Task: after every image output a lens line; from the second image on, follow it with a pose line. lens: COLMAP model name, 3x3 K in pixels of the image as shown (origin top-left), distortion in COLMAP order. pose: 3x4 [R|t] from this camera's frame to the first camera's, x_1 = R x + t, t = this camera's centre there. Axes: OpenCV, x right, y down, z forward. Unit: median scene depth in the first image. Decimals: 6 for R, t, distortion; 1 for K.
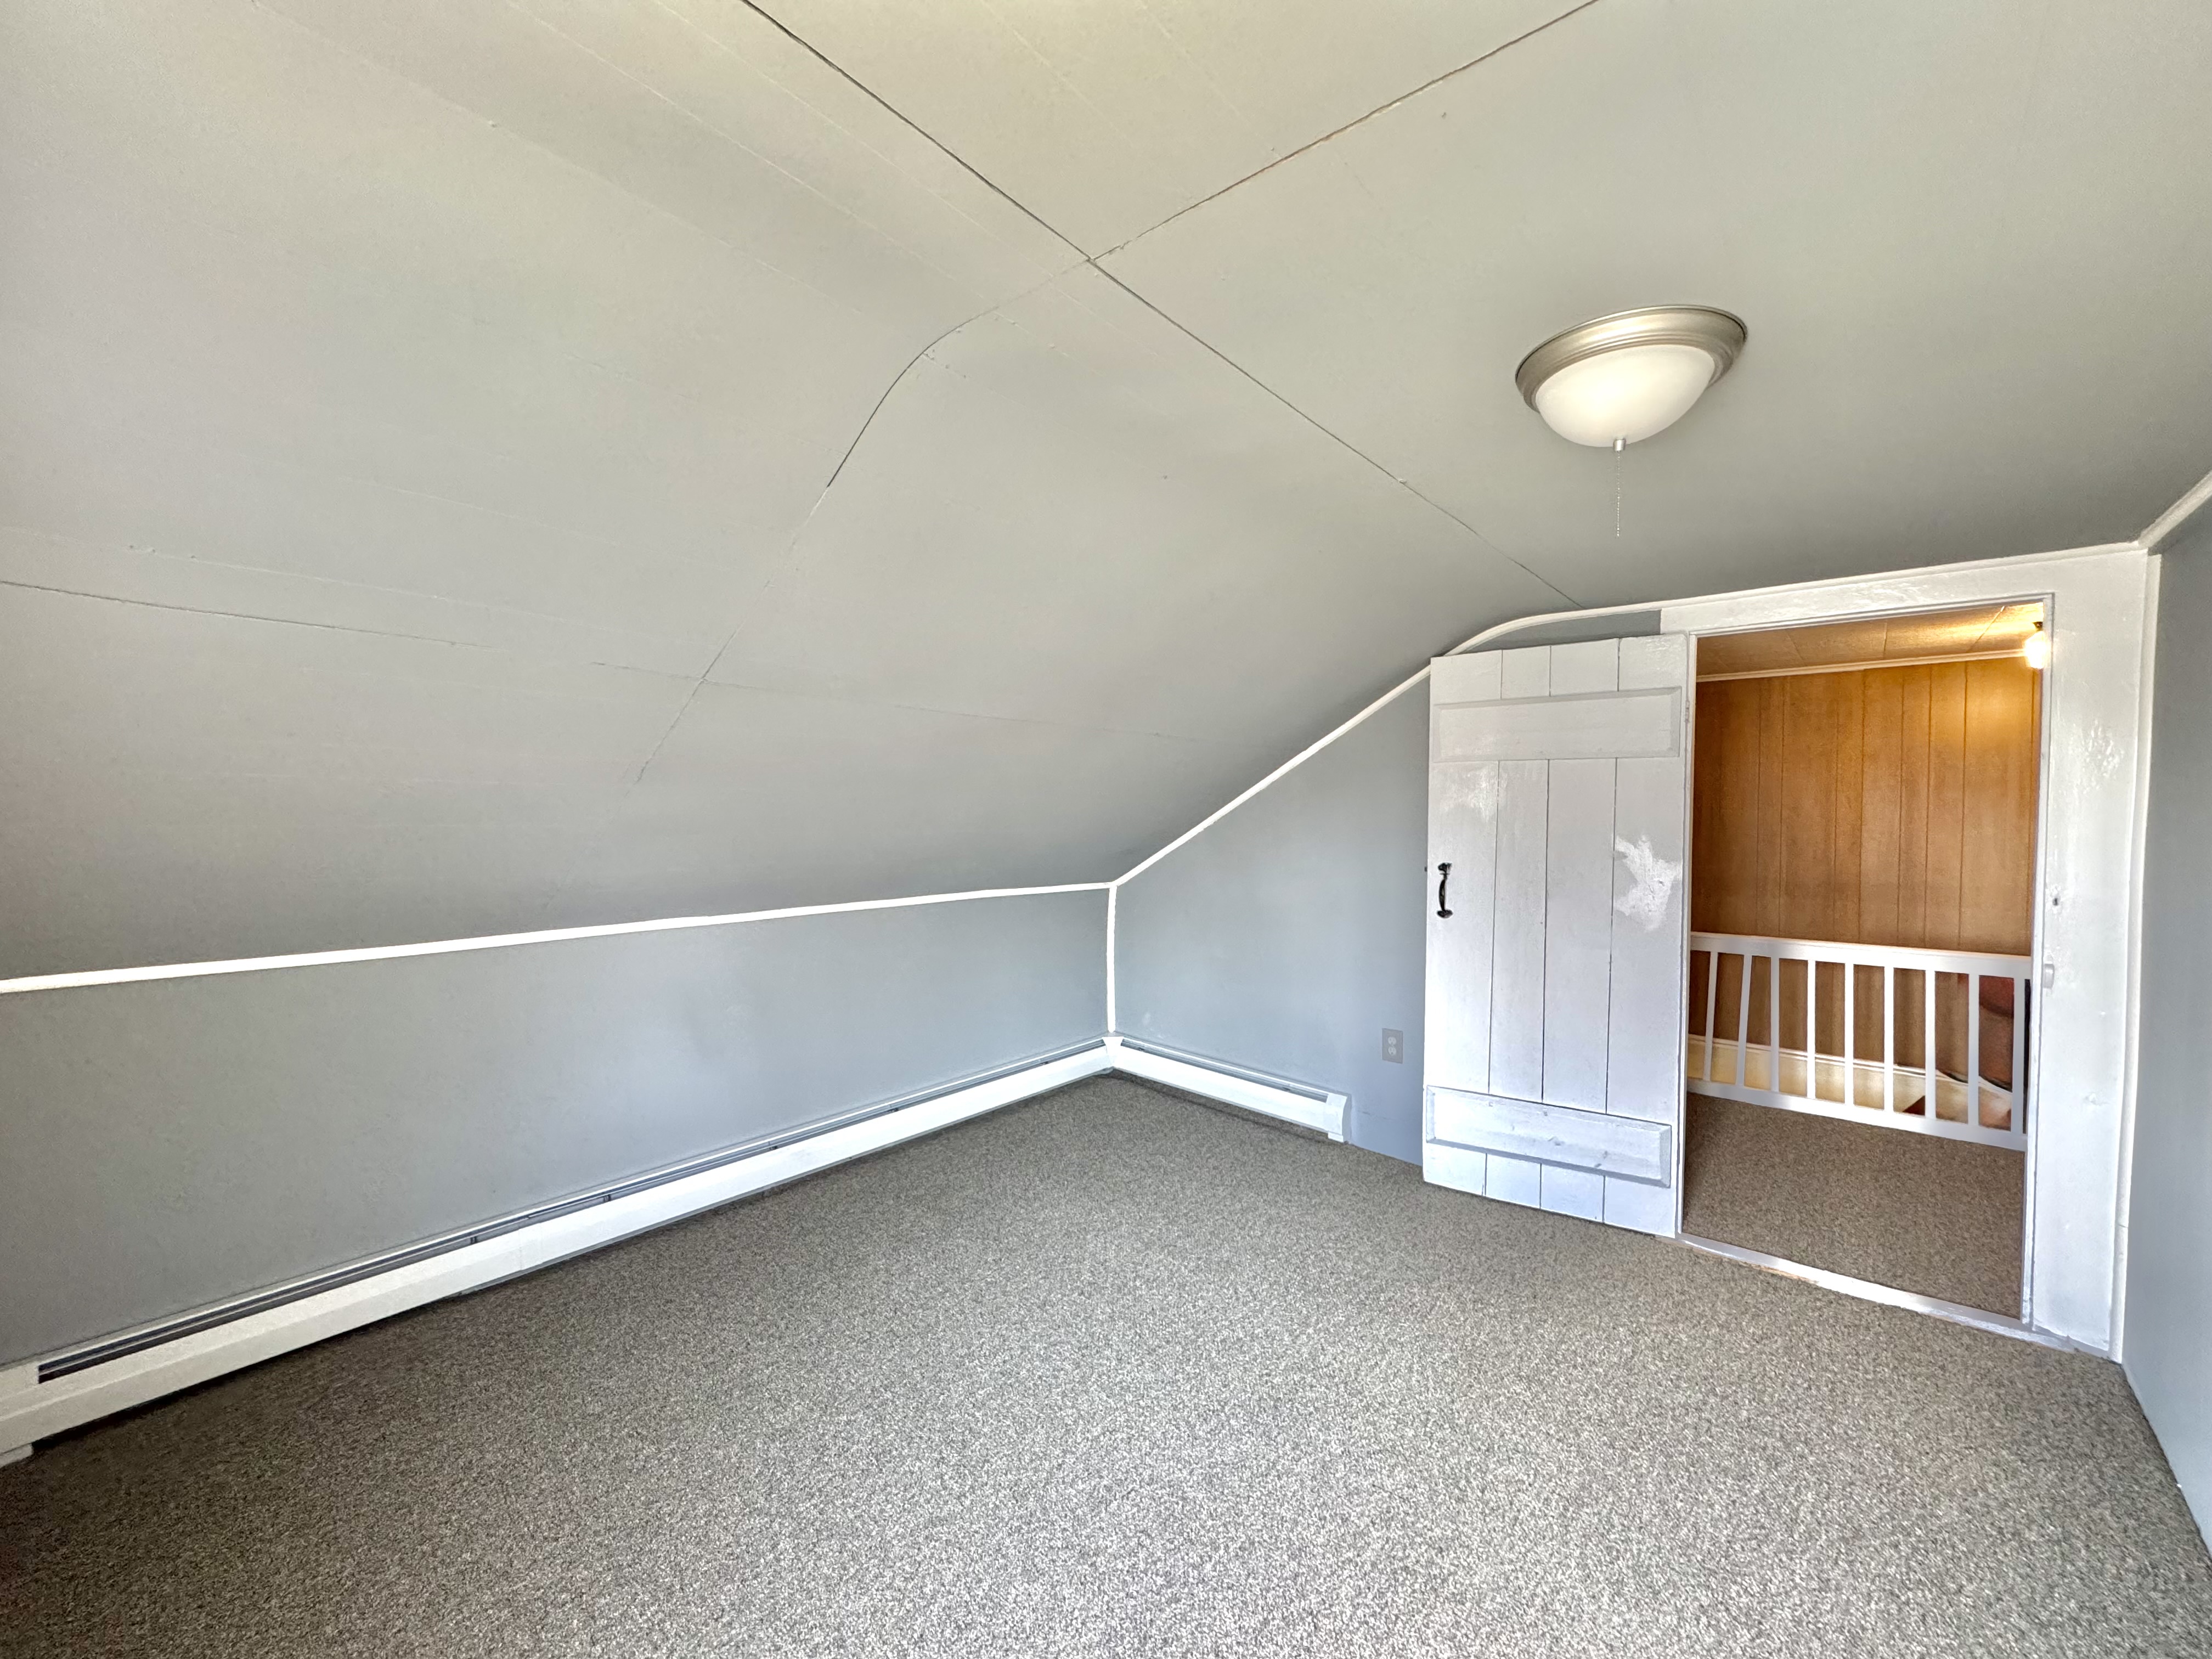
lens RADIAL K [[877.5, 0, 1106.0], [0, 877.5, 829.5], [0, 0, 1]] dist [-0.003410, 0.000170]
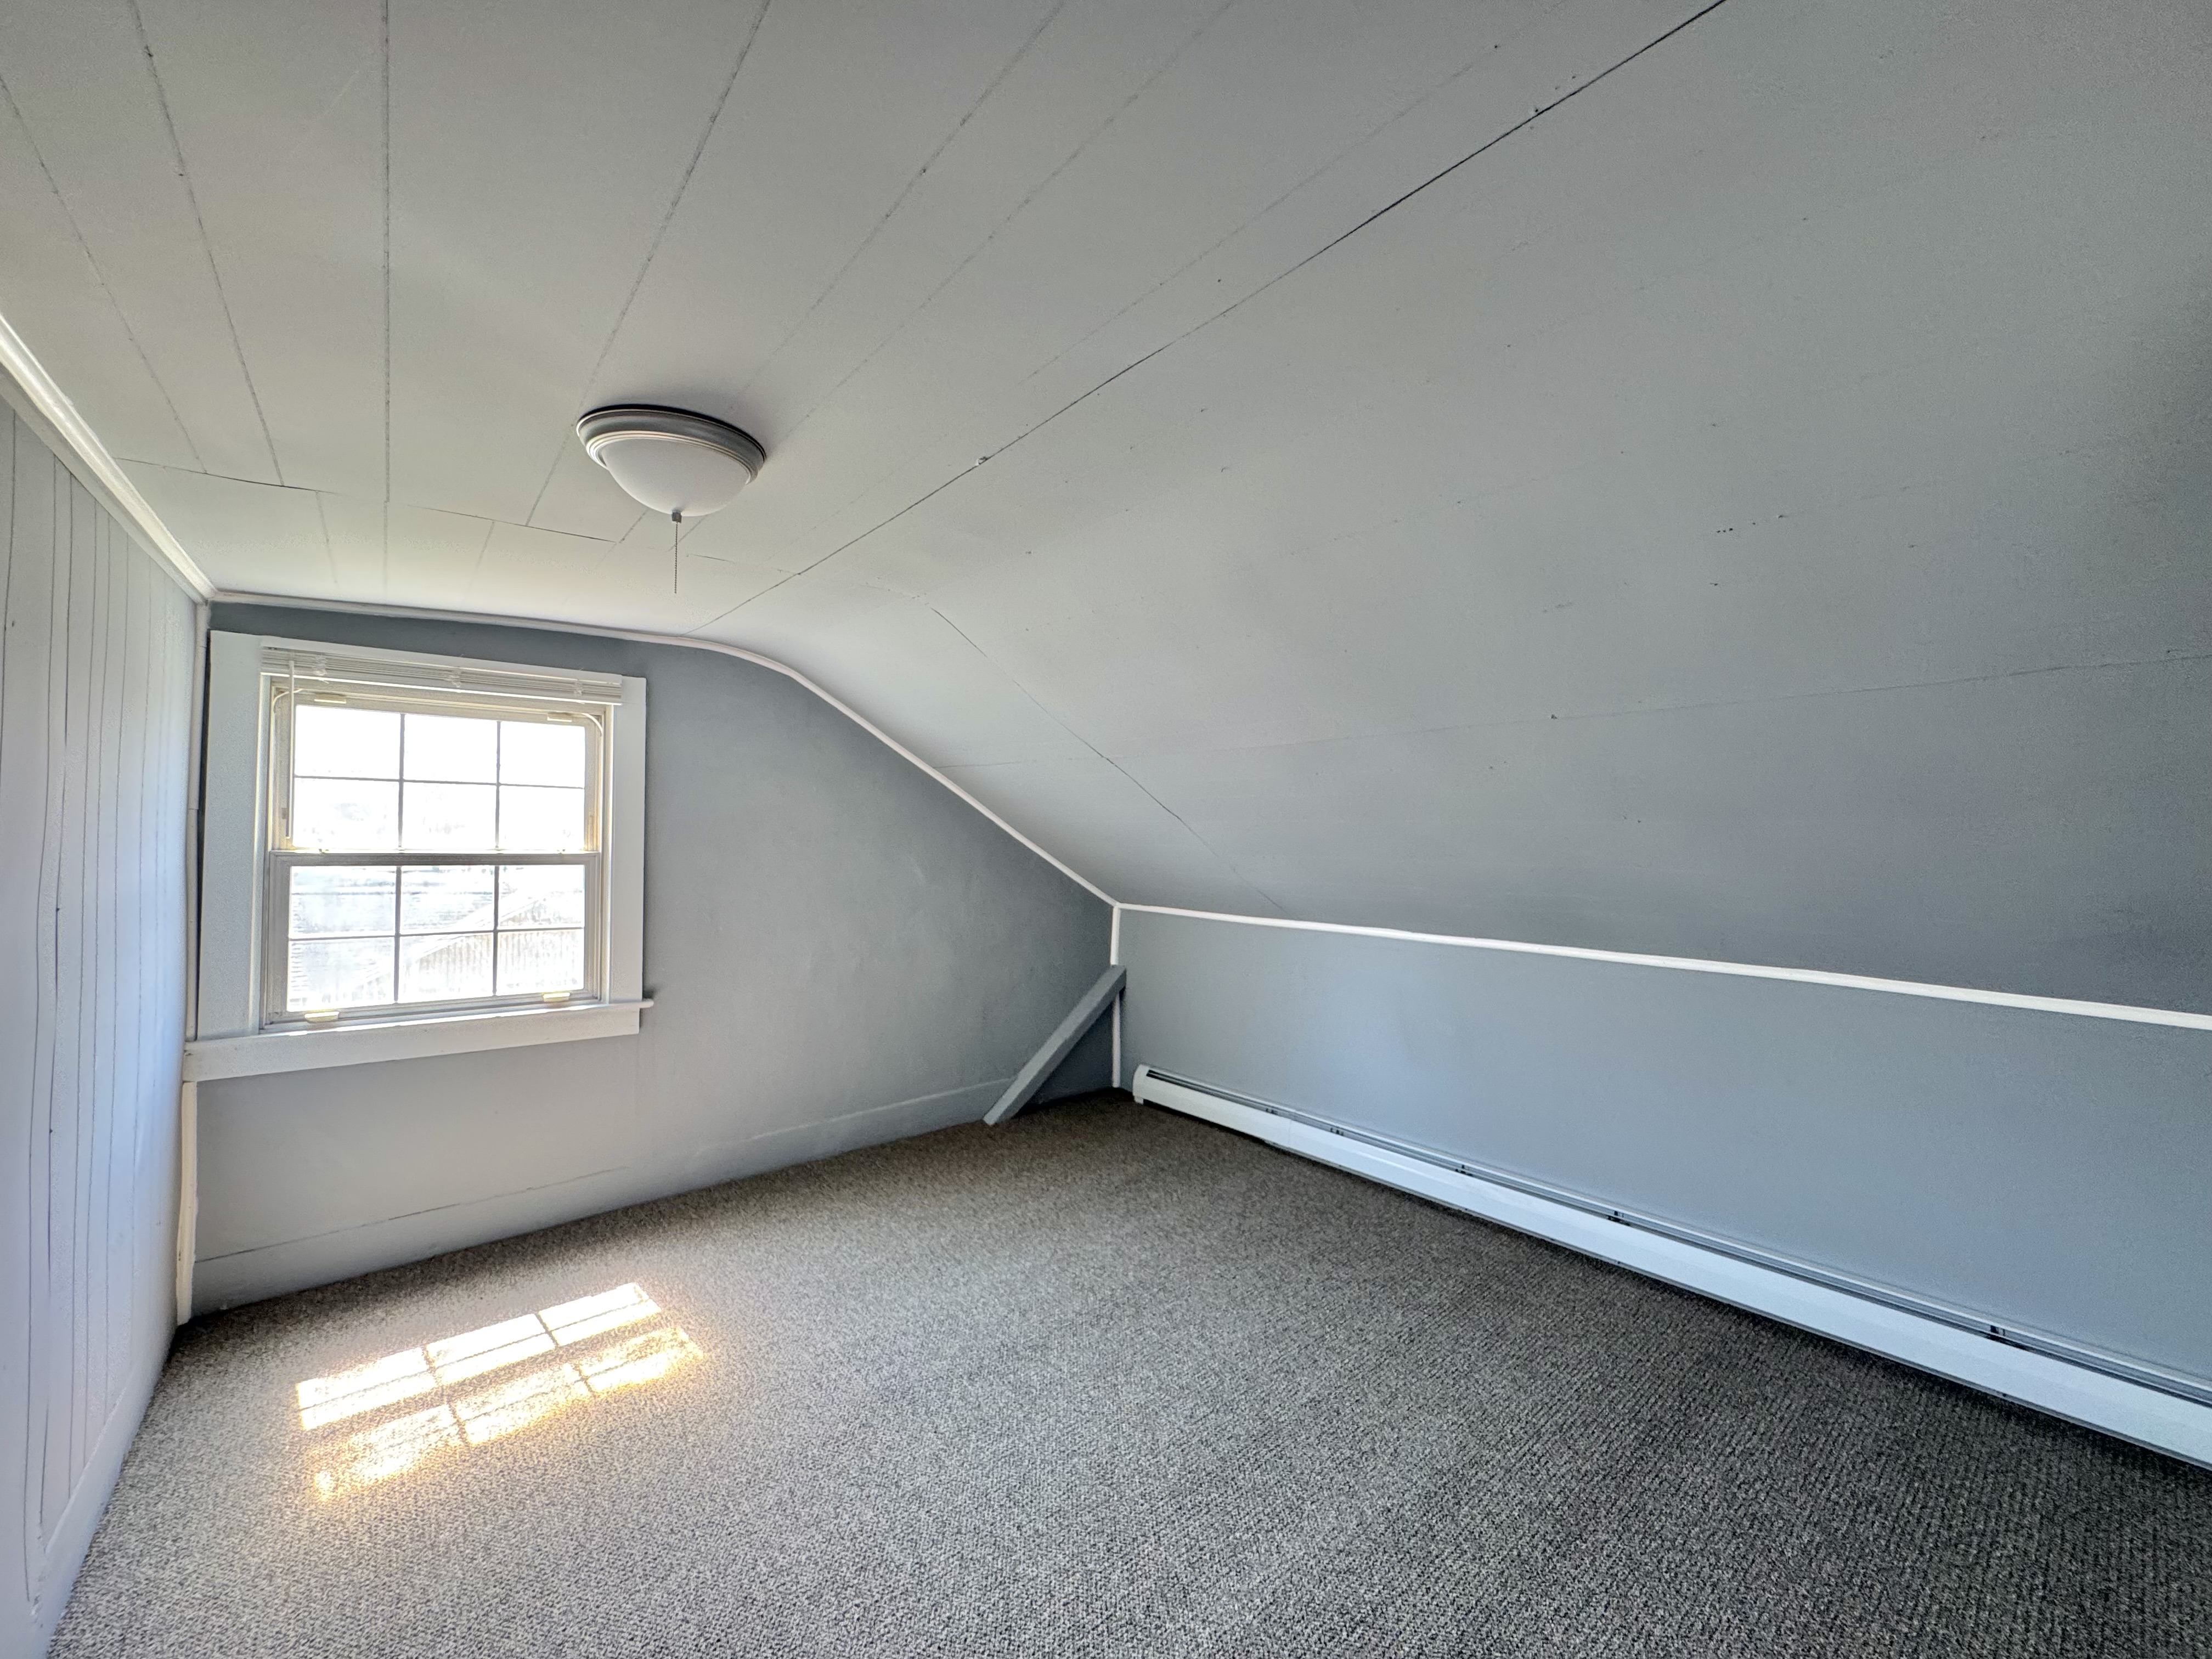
lens RADIAL K [[877.5, 0, 1106.0], [0, 877.5, 829.5], [0, 0, 1]] dist [-0.003410, 0.000170]
pose [[-0.184117, -0.014721, -0.982794, 0.912252], [-0.026348, 0.999602, -0.010037, -0.017066], [0.982551, 0.024047, -0.184432, 1.003725]]
